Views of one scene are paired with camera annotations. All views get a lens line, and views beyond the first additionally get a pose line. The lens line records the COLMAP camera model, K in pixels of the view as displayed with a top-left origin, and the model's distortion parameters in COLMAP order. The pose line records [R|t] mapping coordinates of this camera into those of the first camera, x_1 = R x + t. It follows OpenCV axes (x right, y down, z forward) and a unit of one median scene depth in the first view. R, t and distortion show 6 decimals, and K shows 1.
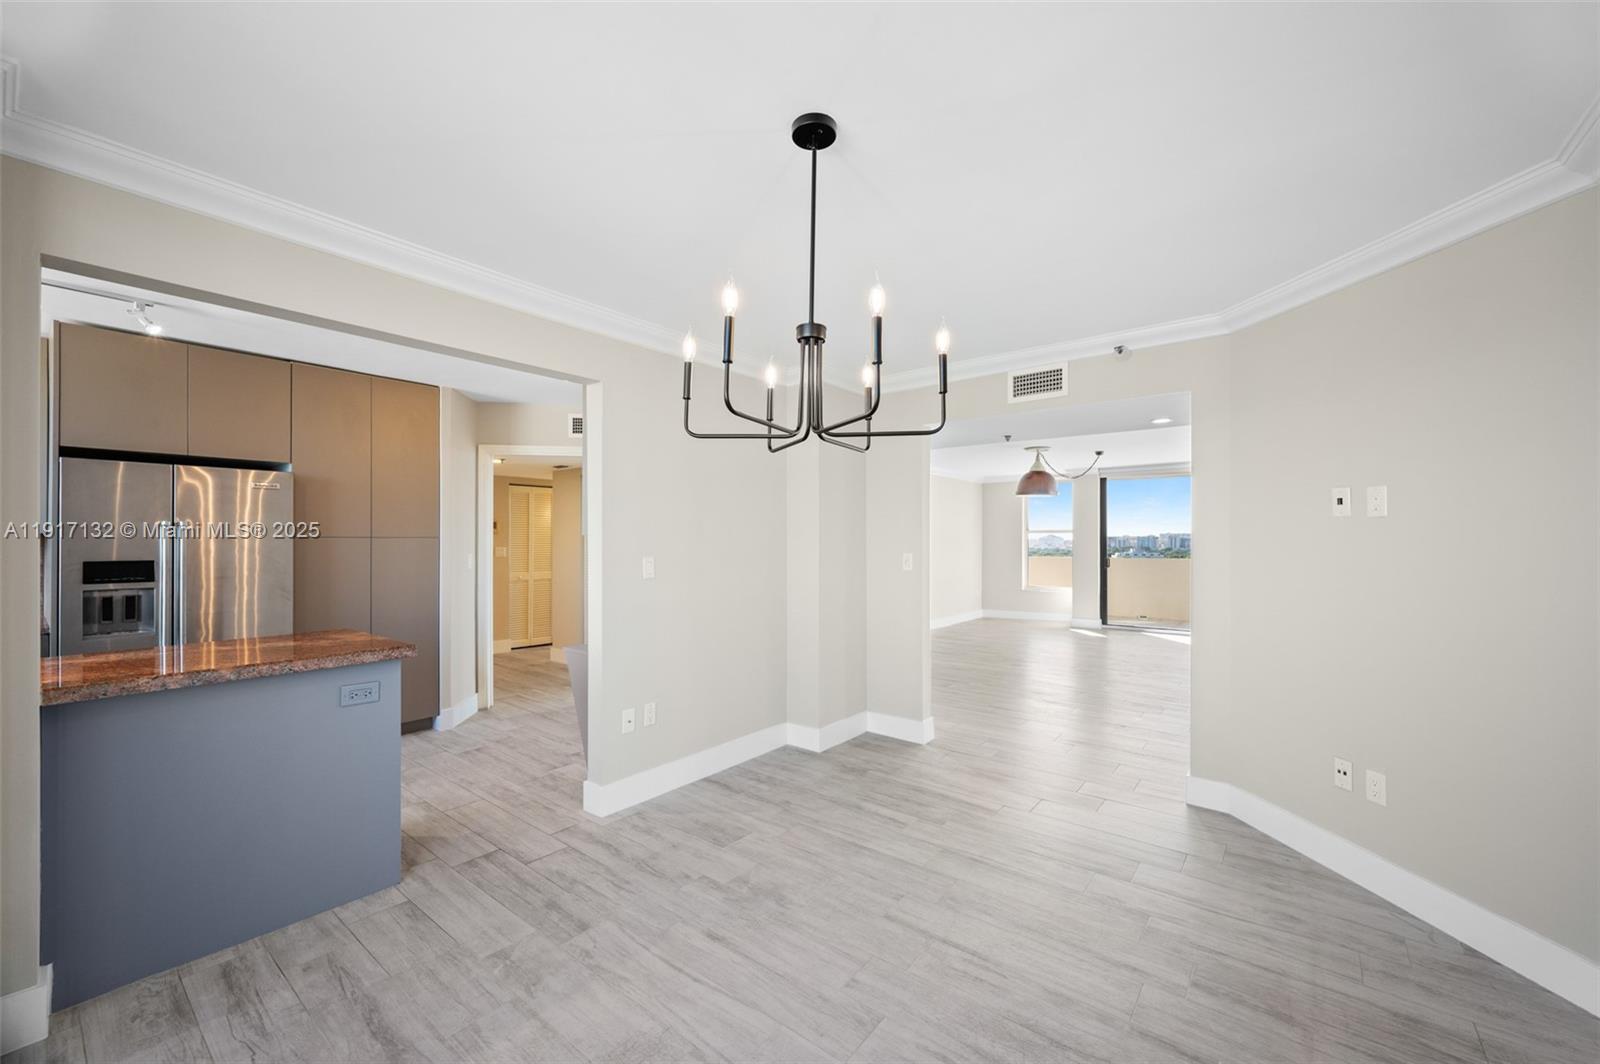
lens RADIAL K [[638.4, 0, 790.7], [0, 638.4, 534.8], [0, 0, 1]] dist [0.001052, -0.000579]
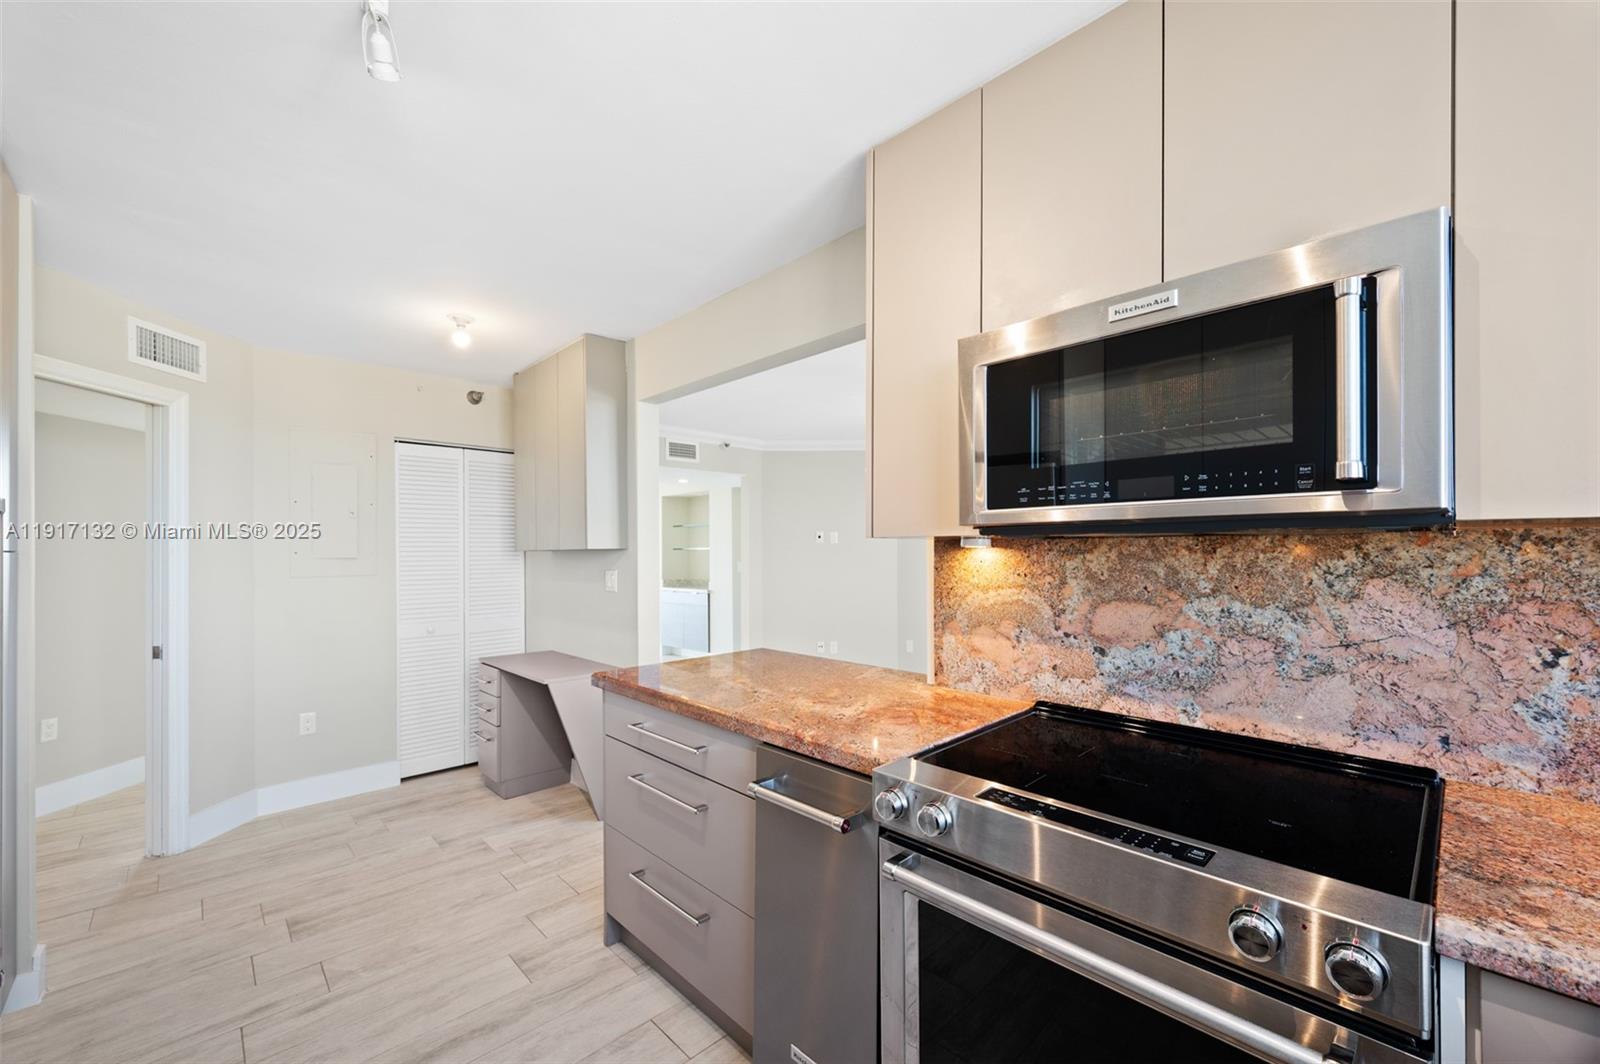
lens RADIAL K [[638.4, 0, 802.5], [0, 638.4, 548.6], [0, 0, 1]] dist [0.001052, -0.000579]
pose [[0.136101, 0.000067, 0.990695, -1.100006], [-0.000806, 1.000000, 0.000043, -0.004516], [-0.990695, -0.000804, 0.136101, 0.511038]]
